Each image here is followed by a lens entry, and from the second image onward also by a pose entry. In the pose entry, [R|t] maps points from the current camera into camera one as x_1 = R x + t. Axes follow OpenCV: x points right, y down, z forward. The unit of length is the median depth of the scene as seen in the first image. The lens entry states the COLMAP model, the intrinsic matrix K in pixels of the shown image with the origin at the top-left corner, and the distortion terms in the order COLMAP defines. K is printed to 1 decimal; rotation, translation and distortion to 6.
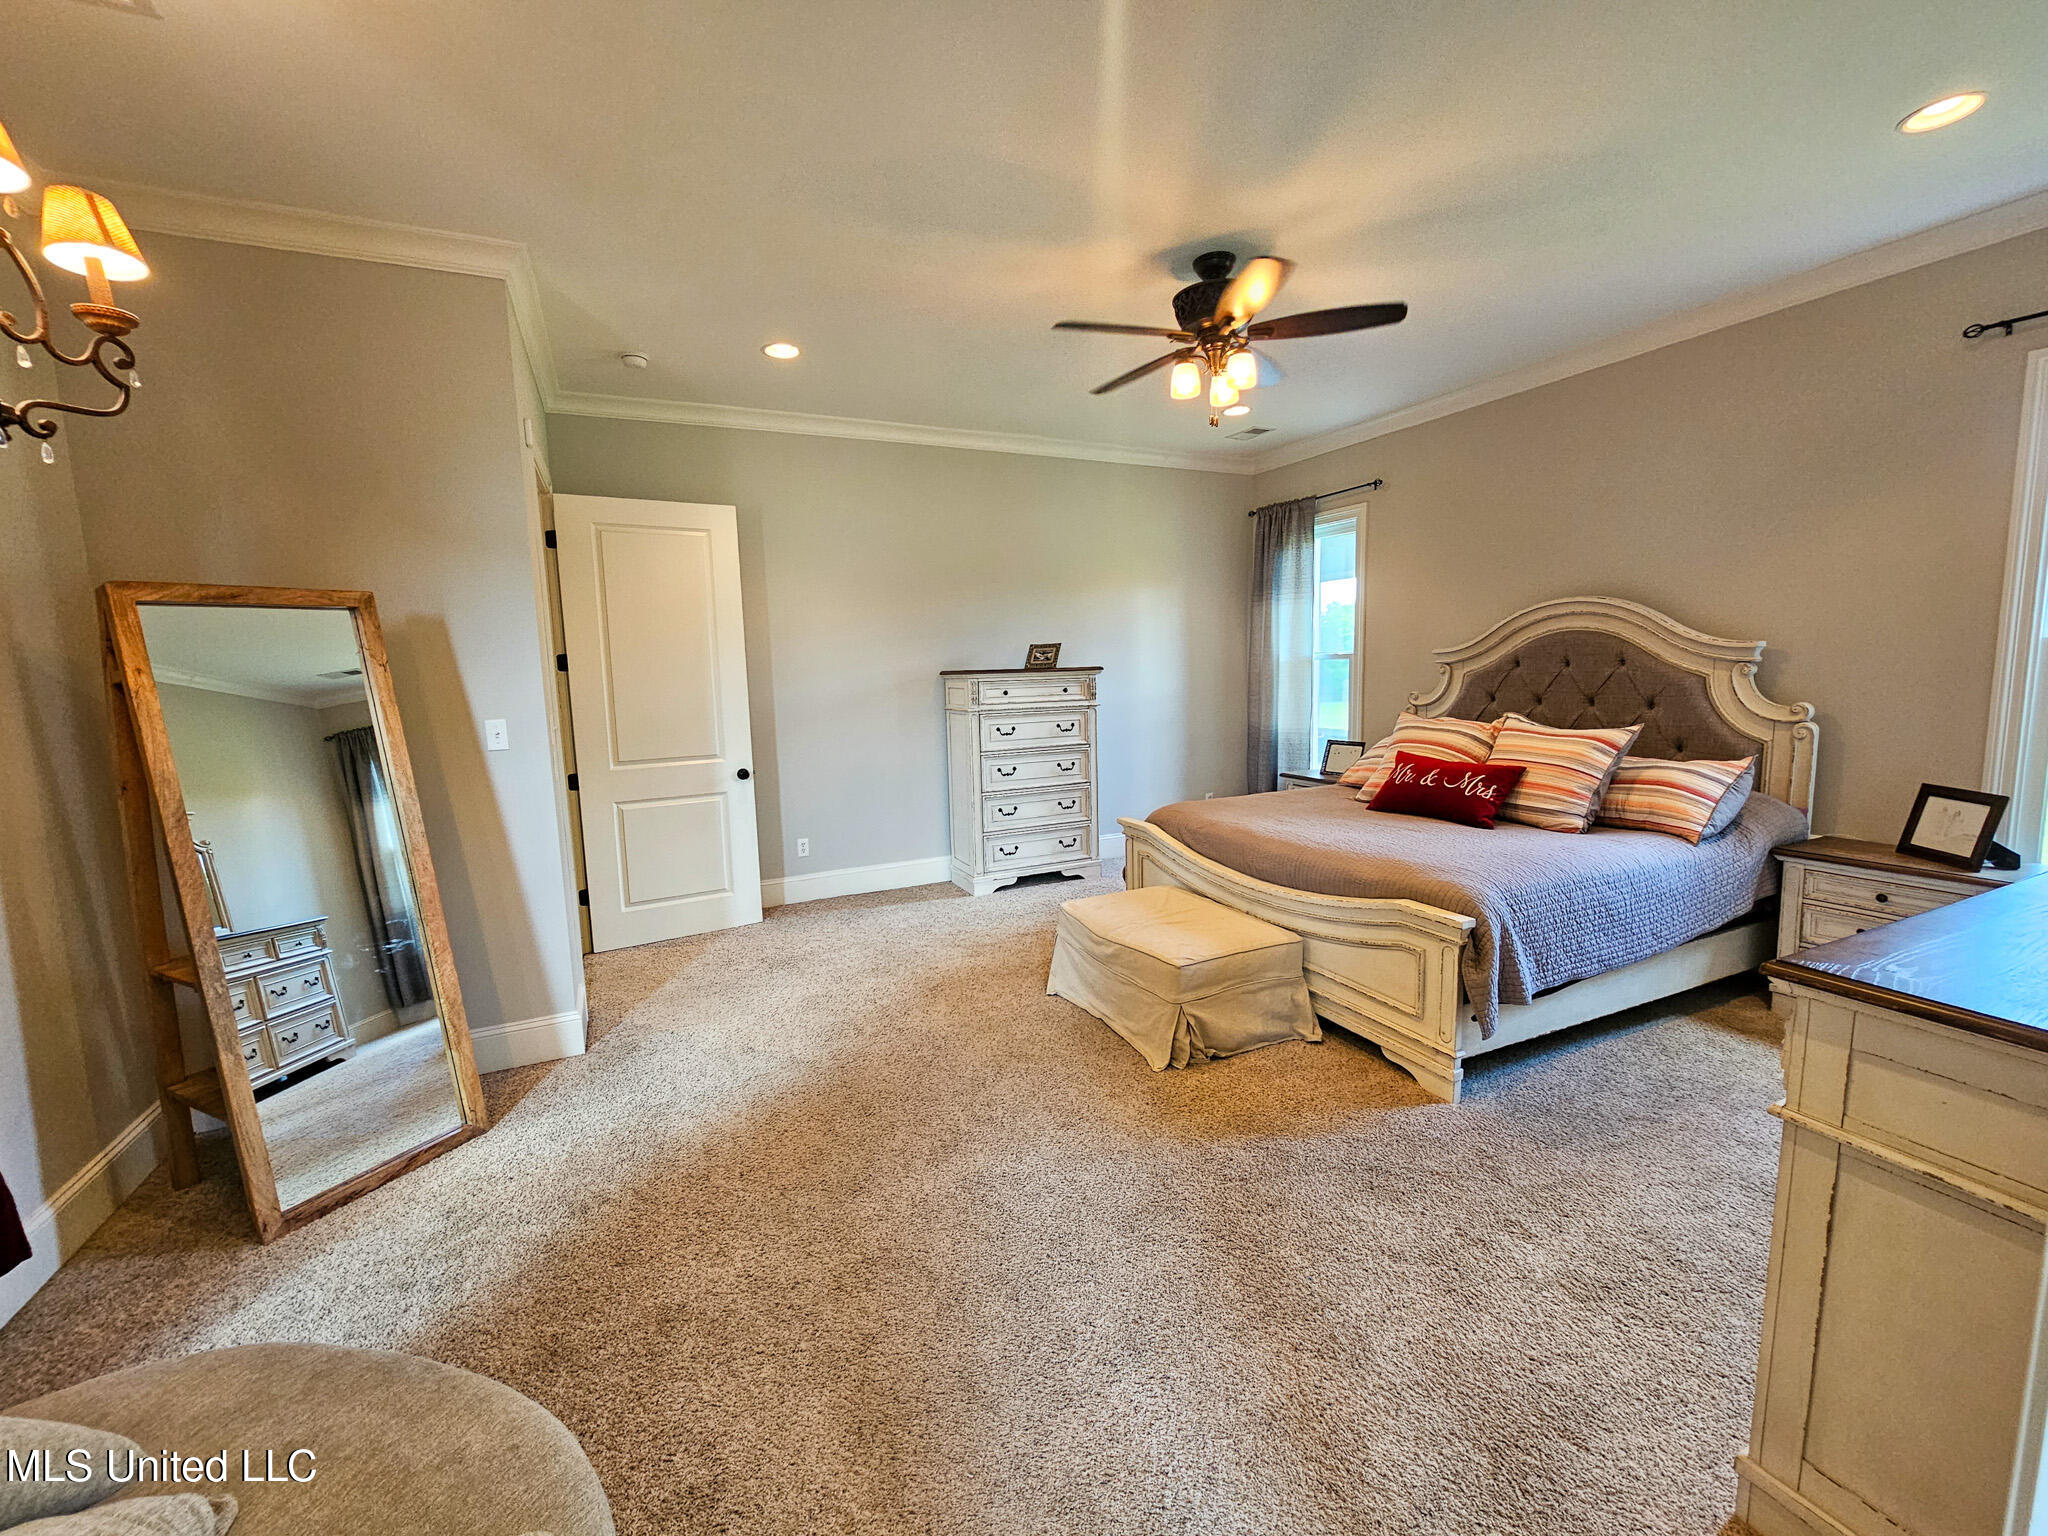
lens RADIAL K [[823.0, 0, 1031.1], [0, 823.0, 756.6], [0, 0, 1]] dist [0.001076, 0.000414]
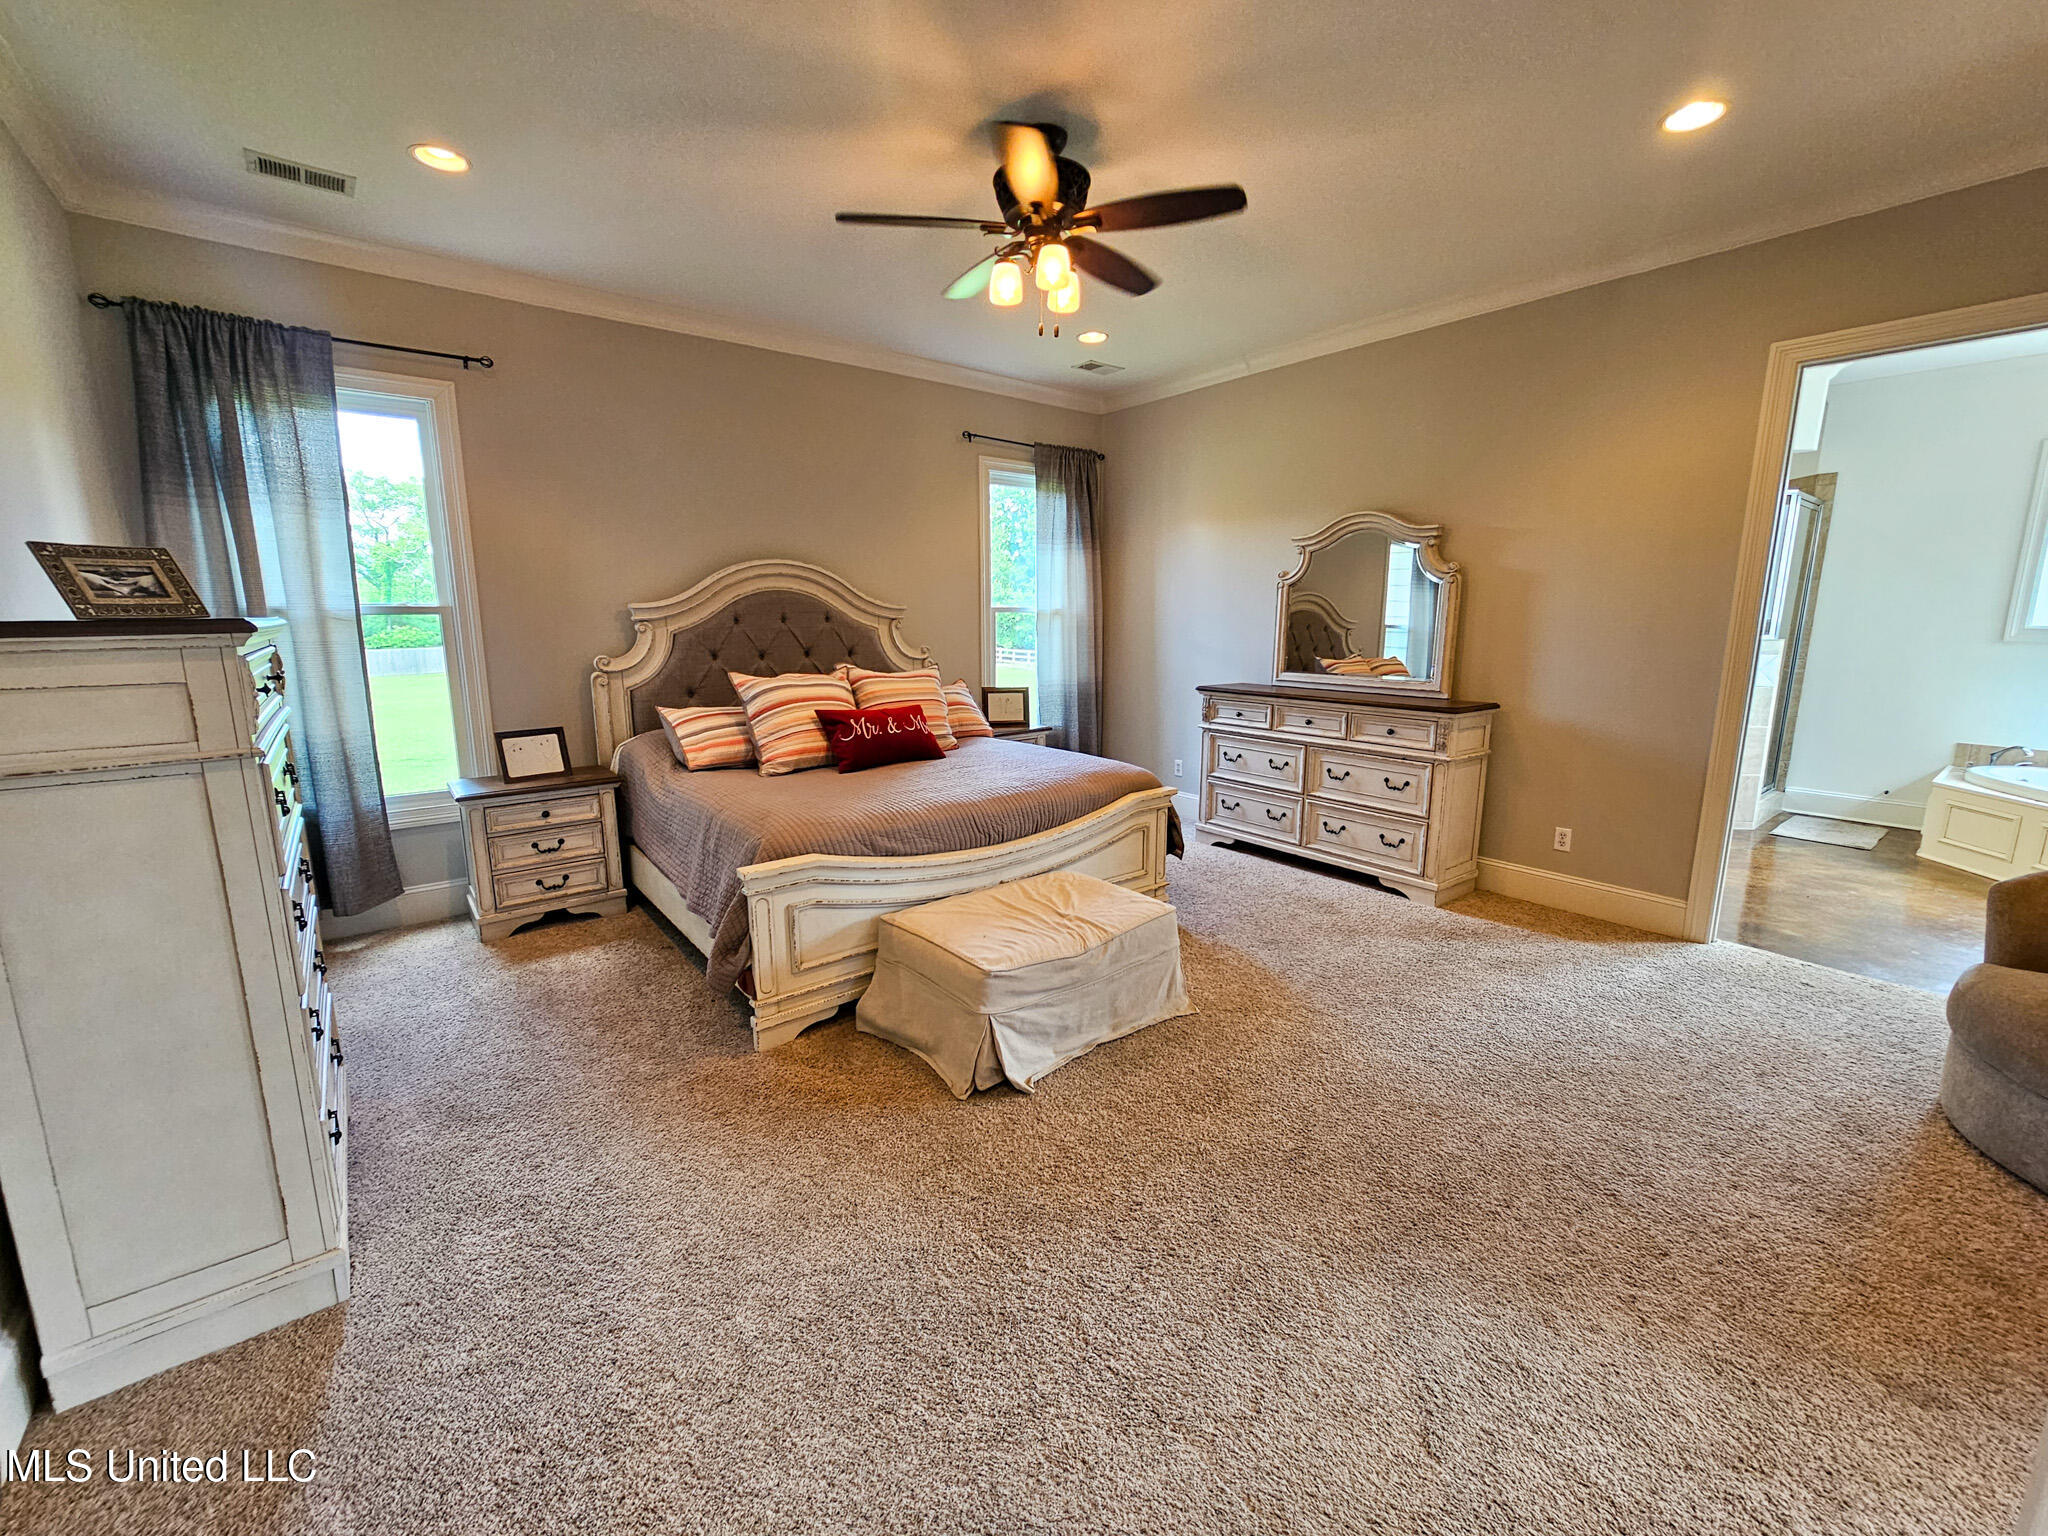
lens RADIAL K [[823.0, 0, 1031.1], [0, 823.0, 756.6], [0, 0, 1]] dist [0.001076, 0.000414]
pose [[-0.215496, -0.145405, 0.965618, -0.561351], [0.121116, 0.977236, 0.174184, -0.096129], [-0.968964, 0.154488, -0.192980, 1.019782]]
